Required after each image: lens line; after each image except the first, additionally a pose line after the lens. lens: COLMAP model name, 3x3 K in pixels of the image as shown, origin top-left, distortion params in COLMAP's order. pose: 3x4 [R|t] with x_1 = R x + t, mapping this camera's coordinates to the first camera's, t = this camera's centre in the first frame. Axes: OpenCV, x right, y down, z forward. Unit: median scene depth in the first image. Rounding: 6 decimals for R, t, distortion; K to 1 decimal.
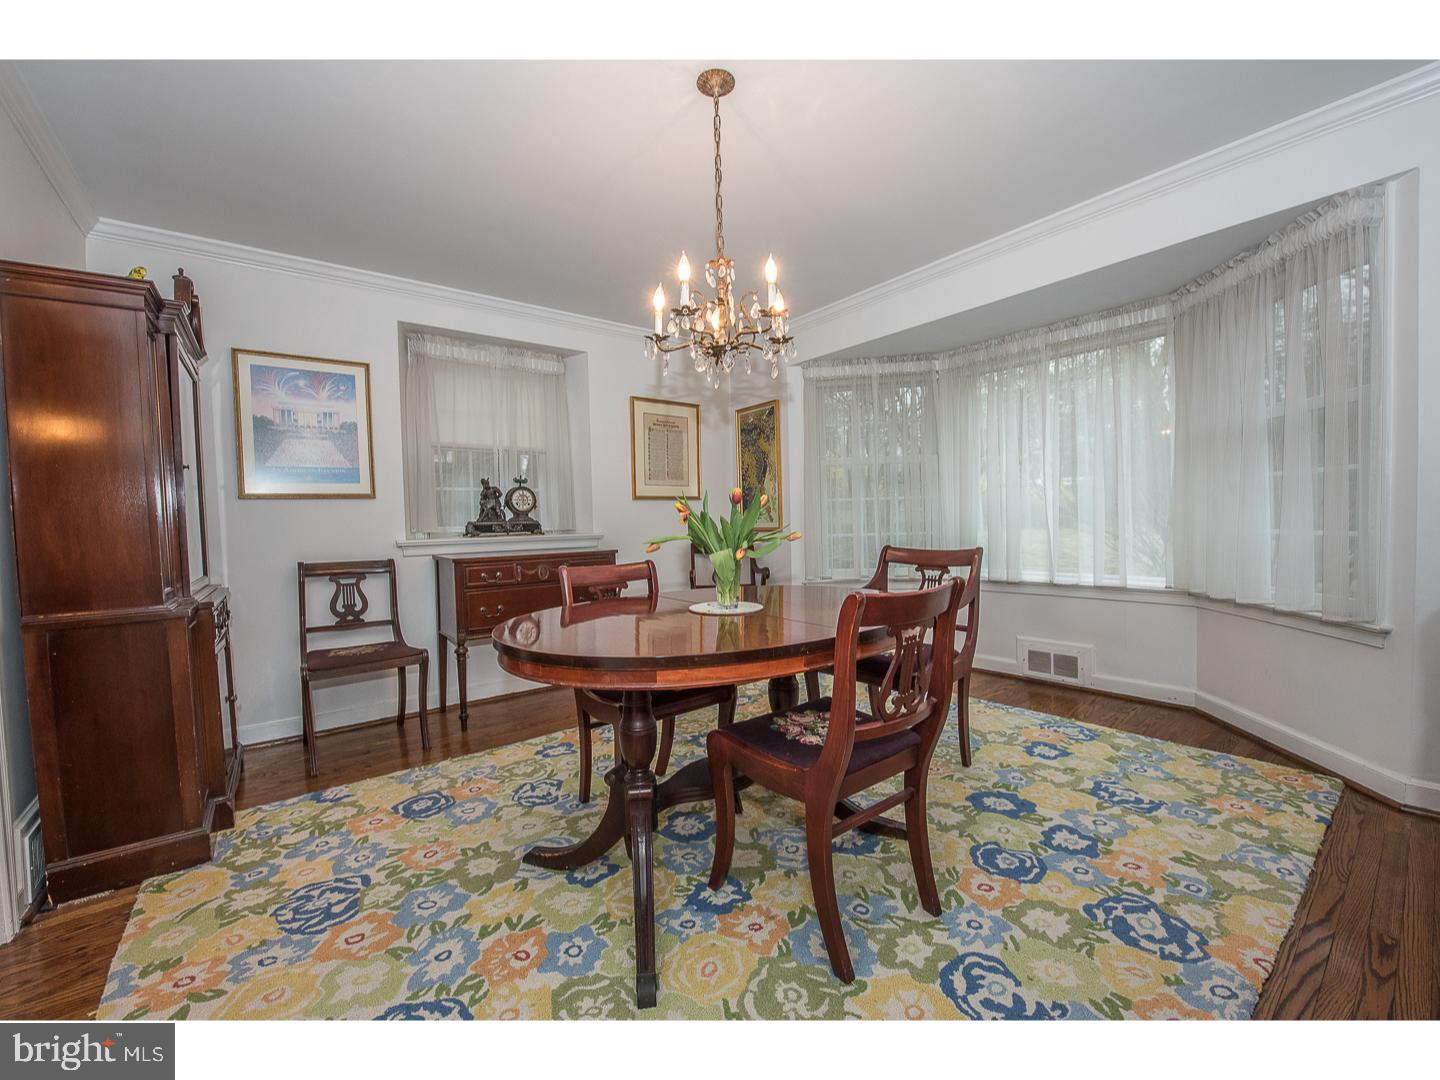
lens RADIAL K [[571.9, 0, 717.7], [0, 571.9, 538.5], [0, 0, 1]] dist [-0.014460, -0.002822]
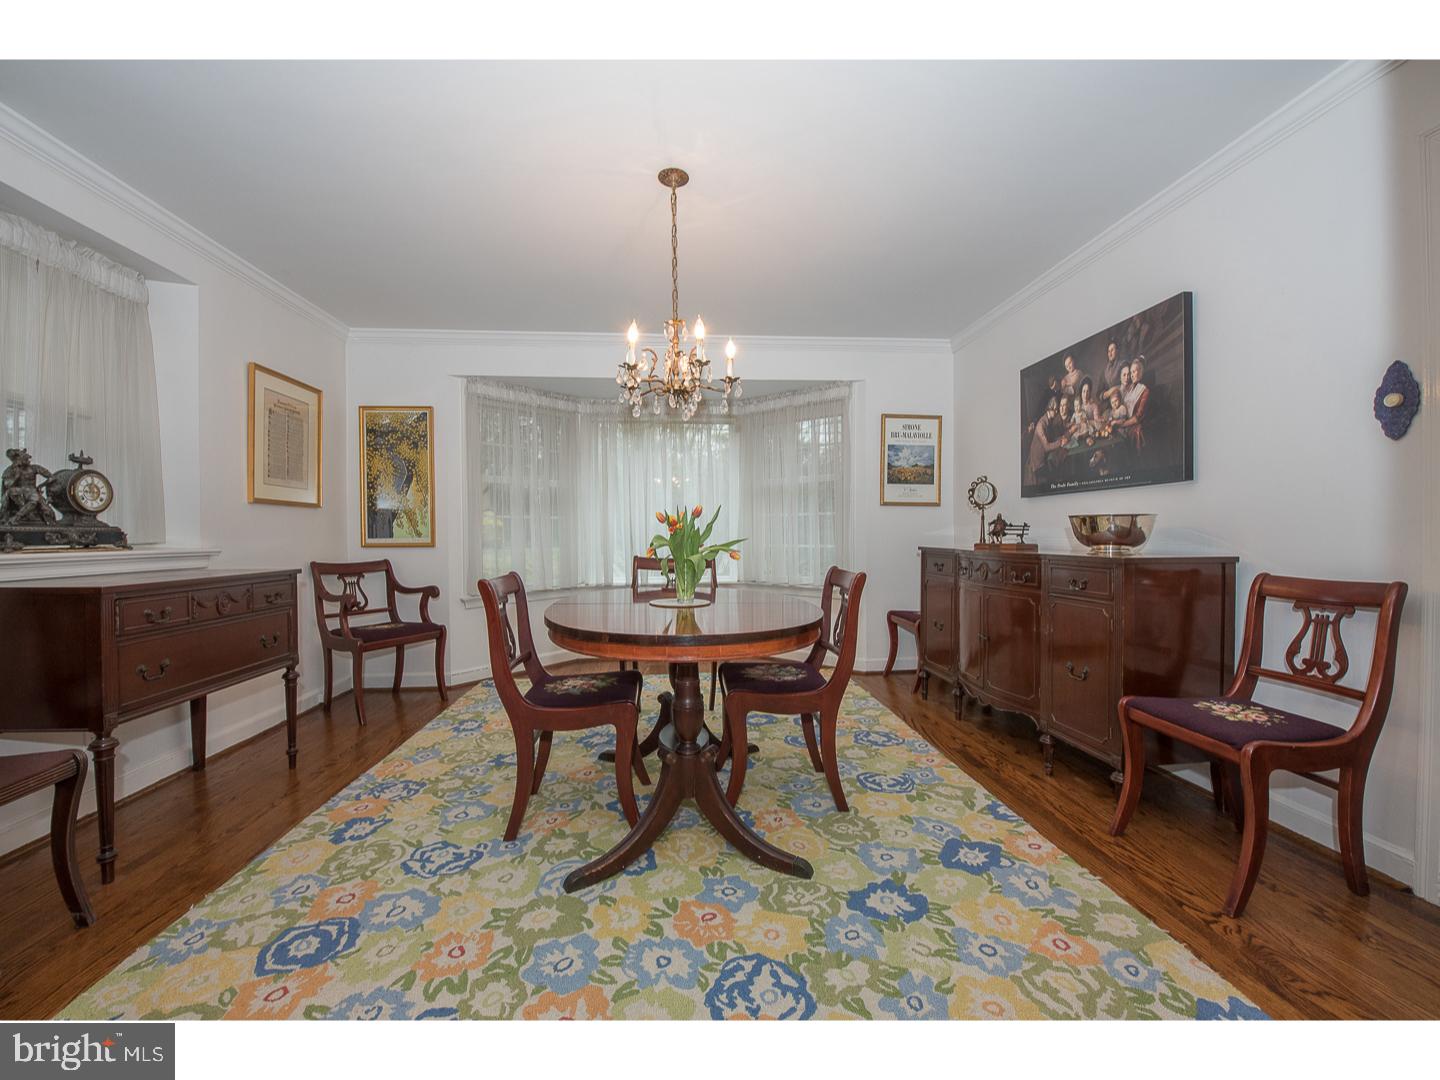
lens RADIAL K [[571.9, 0, 697.5], [0, 571.9, 540.7], [0, 0, 1]] dist [-0.014460, -0.002822]
pose [[0.559782, 0.014524, 0.828512, -0.763238], [0.015719, 0.999480, -0.028142, 0.018145], [-0.828490, 0.028777, 0.559263, 0.220948]]
